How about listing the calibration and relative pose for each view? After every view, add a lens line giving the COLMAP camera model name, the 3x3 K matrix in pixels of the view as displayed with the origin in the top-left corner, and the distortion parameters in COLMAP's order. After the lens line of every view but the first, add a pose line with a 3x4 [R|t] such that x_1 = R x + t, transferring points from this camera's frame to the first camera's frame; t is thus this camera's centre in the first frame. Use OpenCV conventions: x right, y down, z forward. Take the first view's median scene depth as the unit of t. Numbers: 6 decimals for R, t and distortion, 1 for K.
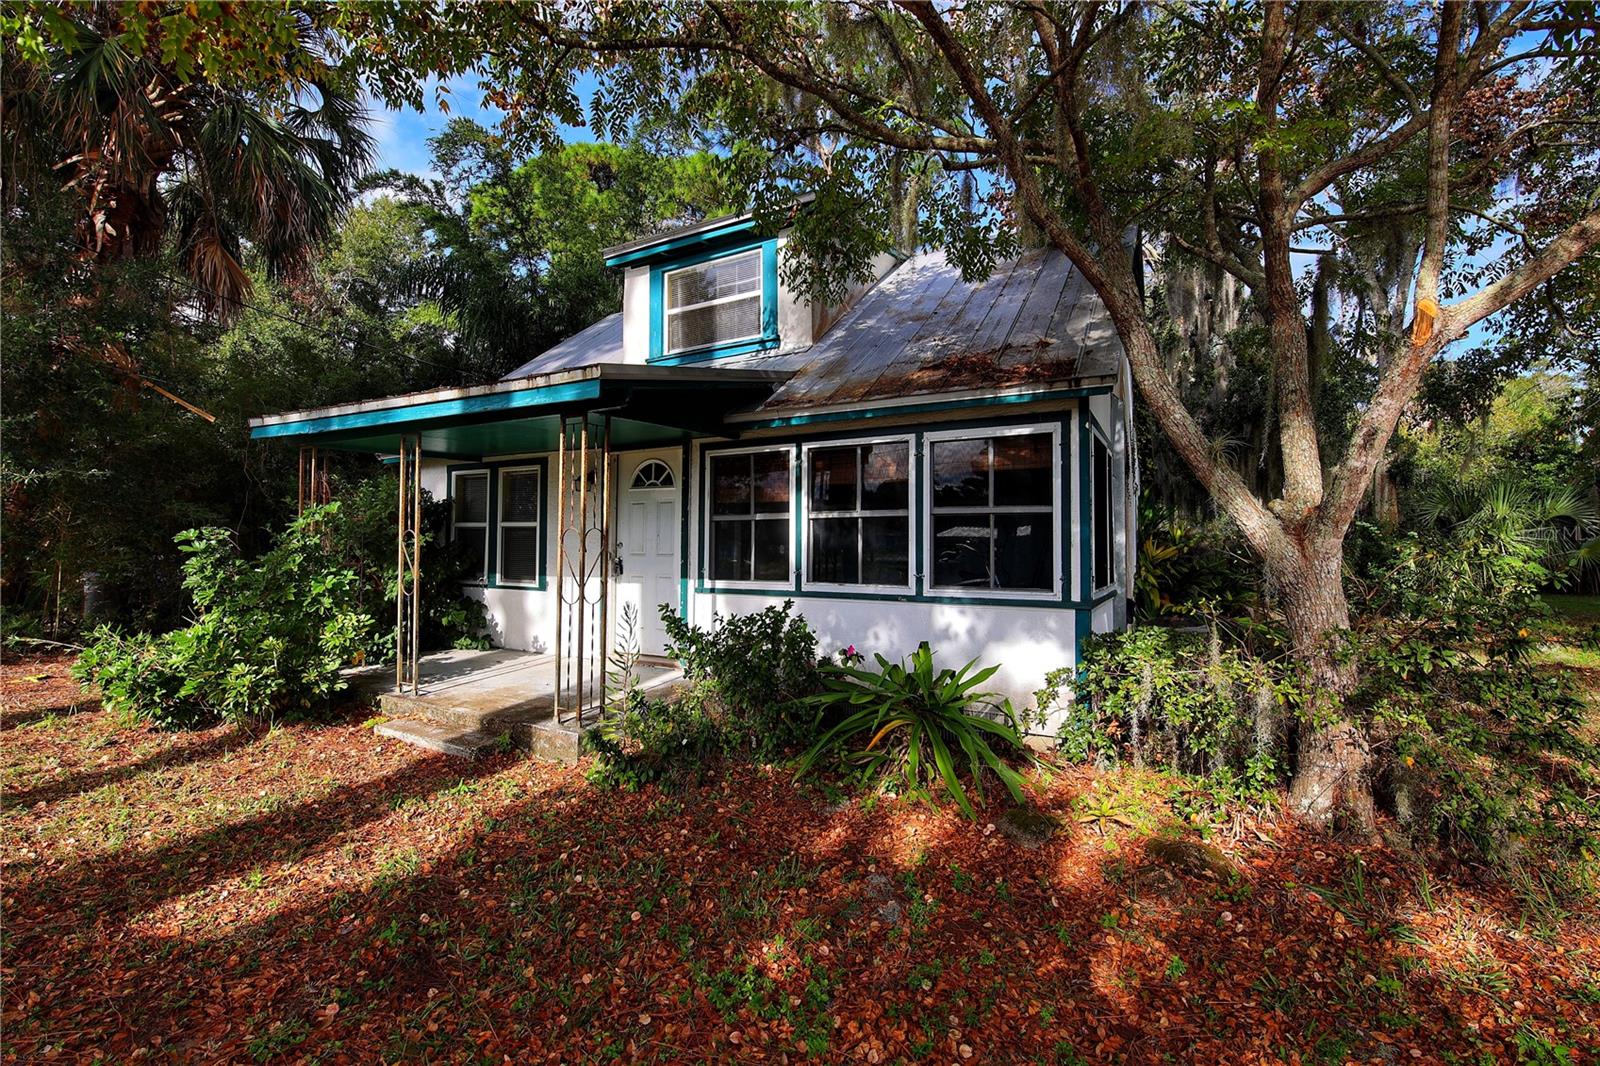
lens RADIAL K [[691.4, 0, 802.9], [0, 691.4, 521.7], [0, 0, 1]] dist [-0.001485, -0.000213]
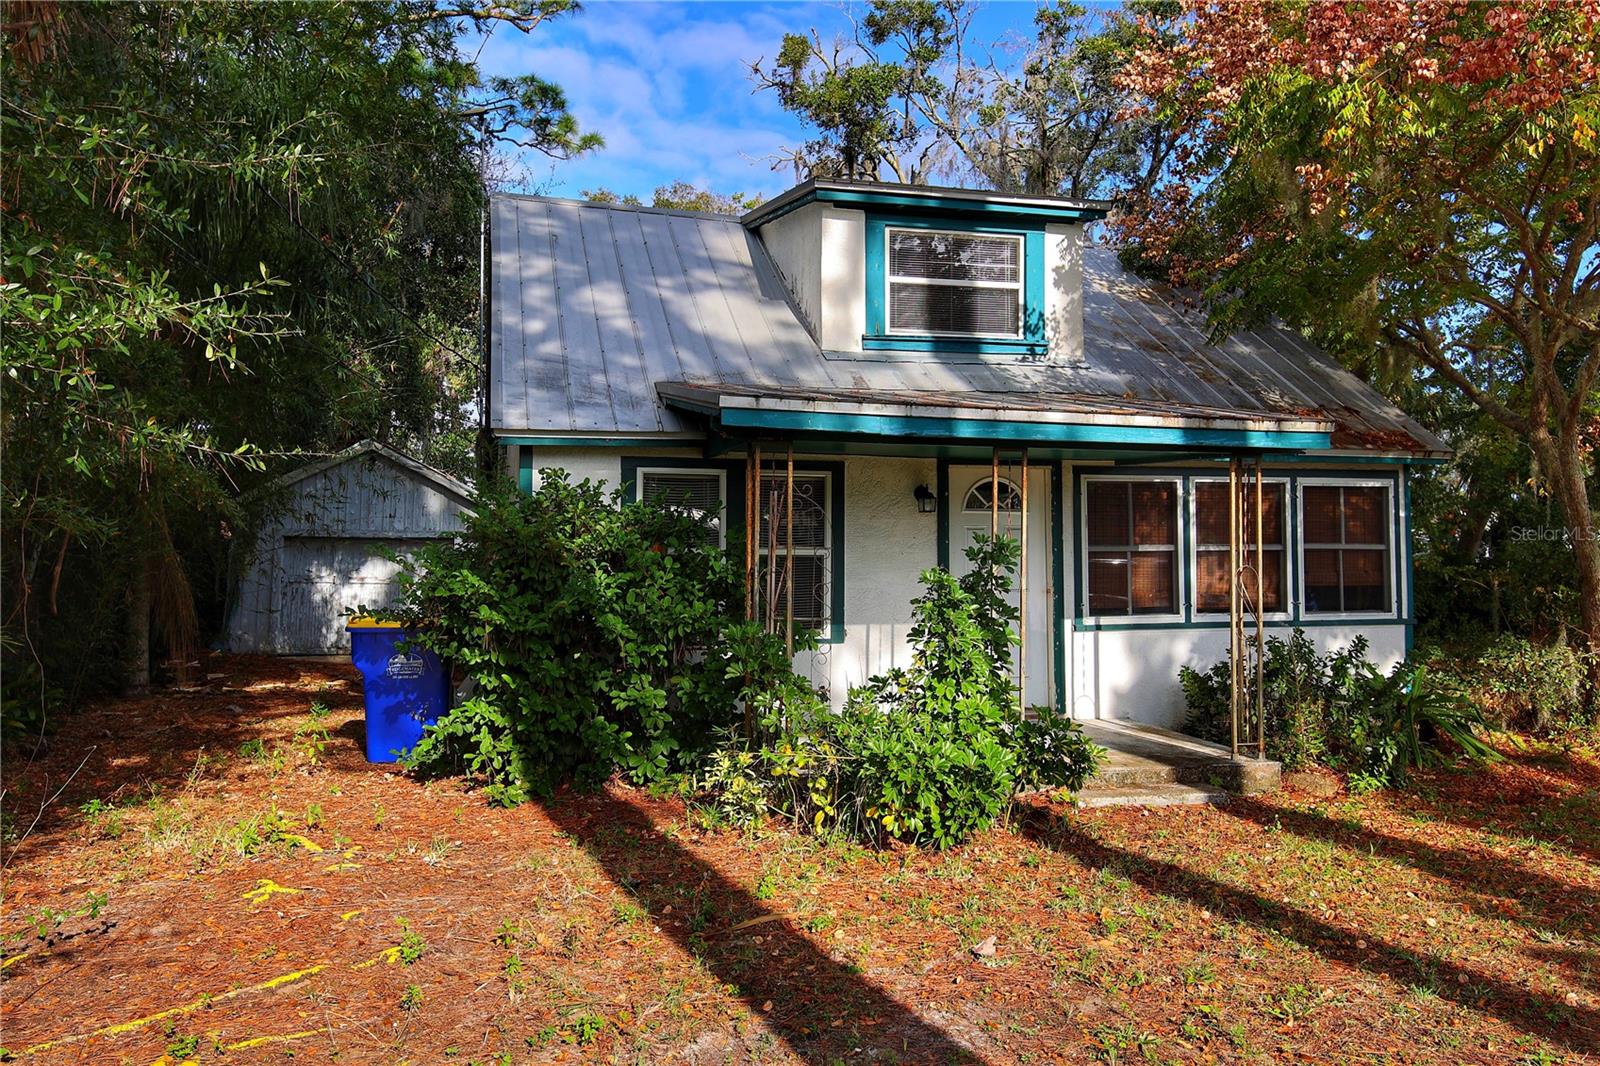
lens RADIAL K [[1176.1, 0, 800.0], [0, 1176.1, 533.0], [0, 0, 1]] dist [0.002364, 0.000677]
pose [[0.724315, 0.015094, 0.689304, -1.497480], [-0.016686, 0.999851, -0.004360, -0.013100], [-0.689267, -0.008343, 0.724459, 0.139274]]
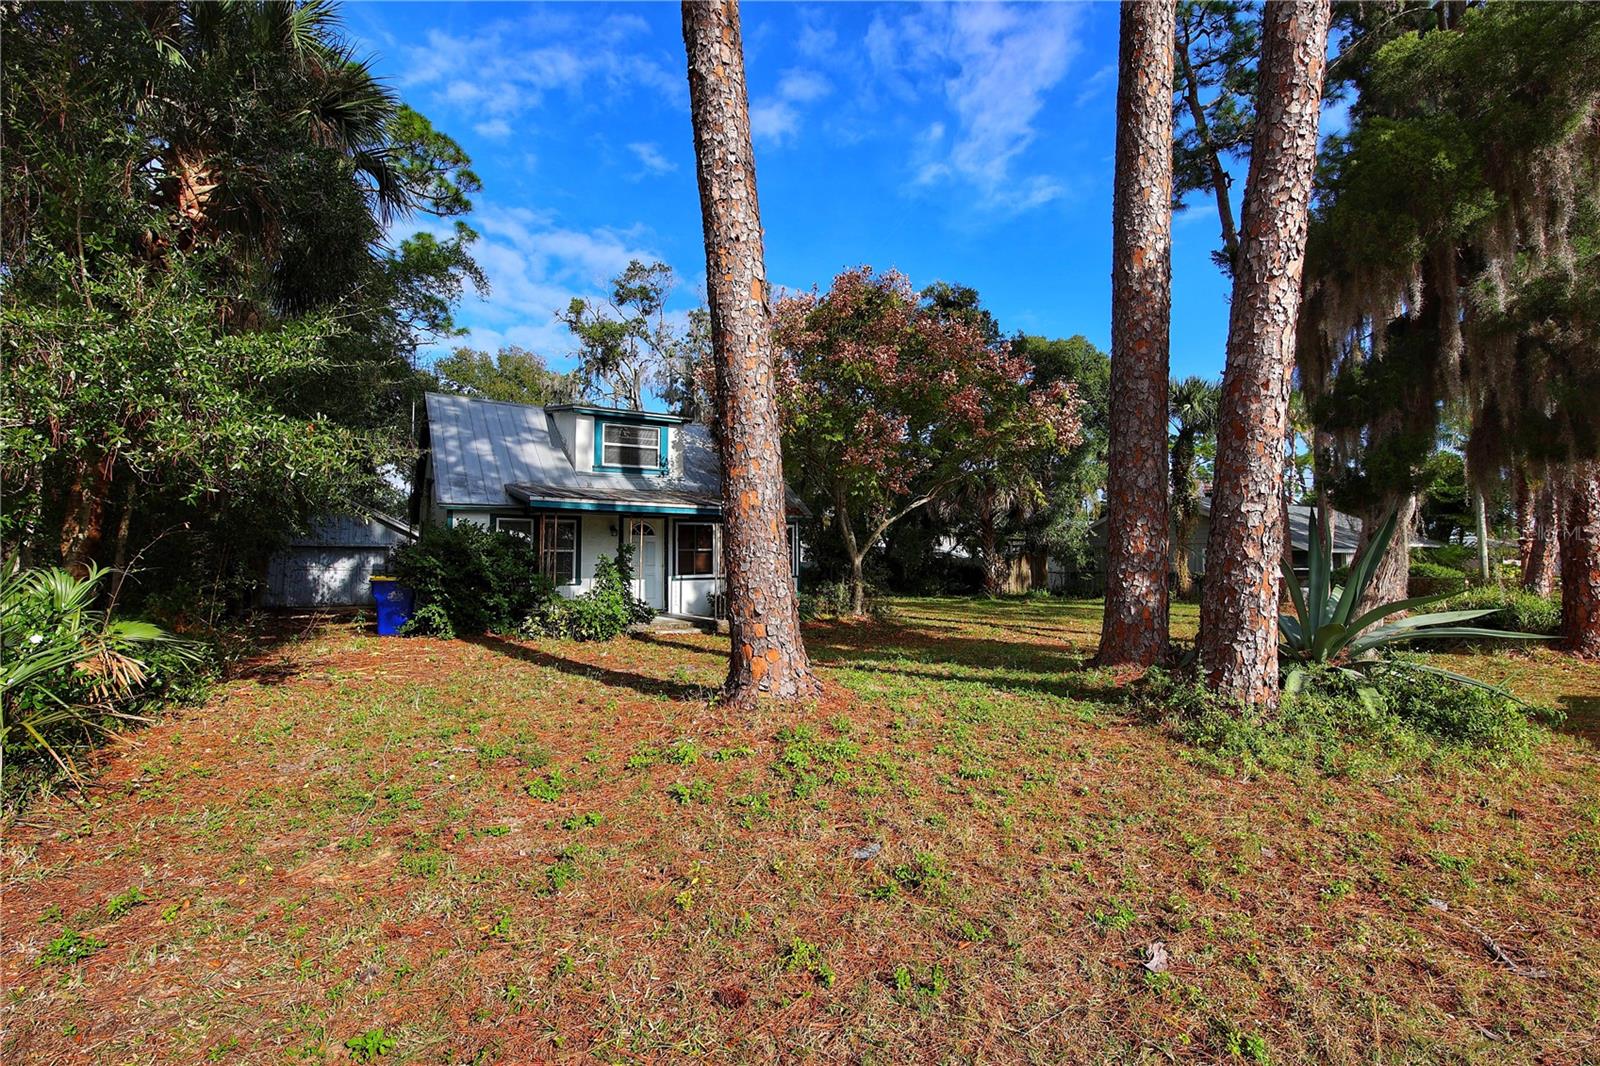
lens RADIAL K [[691.4, 0, 802.9], [0, 691.4, 521.7], [0, 0, 1]] dist [-0.001485, -0.000213]
pose [[0.489056, 0.047548, 0.870955, -2.077510], [-0.016025, 0.998834, -0.045531, -0.000298], [-0.872105, 0.008310, 0.489248, -0.589114]]
